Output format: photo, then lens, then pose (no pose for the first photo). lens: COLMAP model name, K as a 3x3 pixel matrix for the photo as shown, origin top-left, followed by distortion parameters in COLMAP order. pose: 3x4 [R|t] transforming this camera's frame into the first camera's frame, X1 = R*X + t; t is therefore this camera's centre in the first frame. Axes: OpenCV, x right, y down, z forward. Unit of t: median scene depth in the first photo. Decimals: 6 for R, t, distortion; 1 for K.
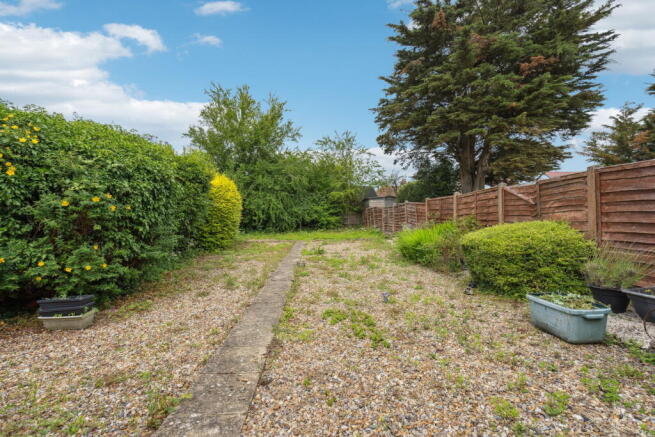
lens RADIAL K [[301.2, 0, 326.4], [0, 301.2, 223.1], [0, 0, 1]] dist [-0.001141, -0.000015]
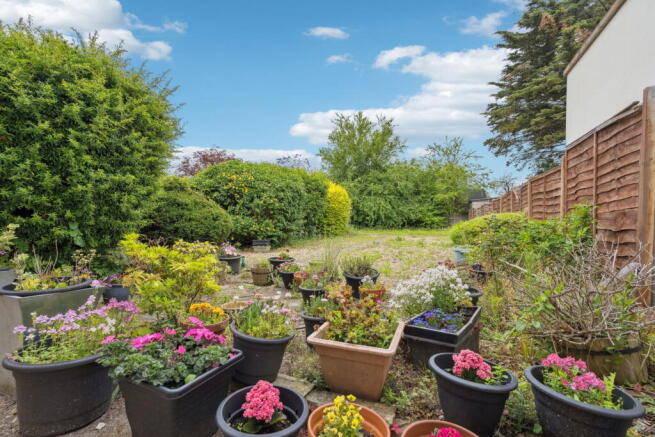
lens RADIAL K [[301.2, 0, 326.4], [0, 301.2, 223.1], [0, 0, 1]] dist [-0.001141, -0.000015]
pose [[0.910662, 0.018379, -0.412742, 0.118529], [-0.023429, 0.999700, -0.007178, 0.020005], [0.412486, 0.016207, 0.910820, -0.189922]]
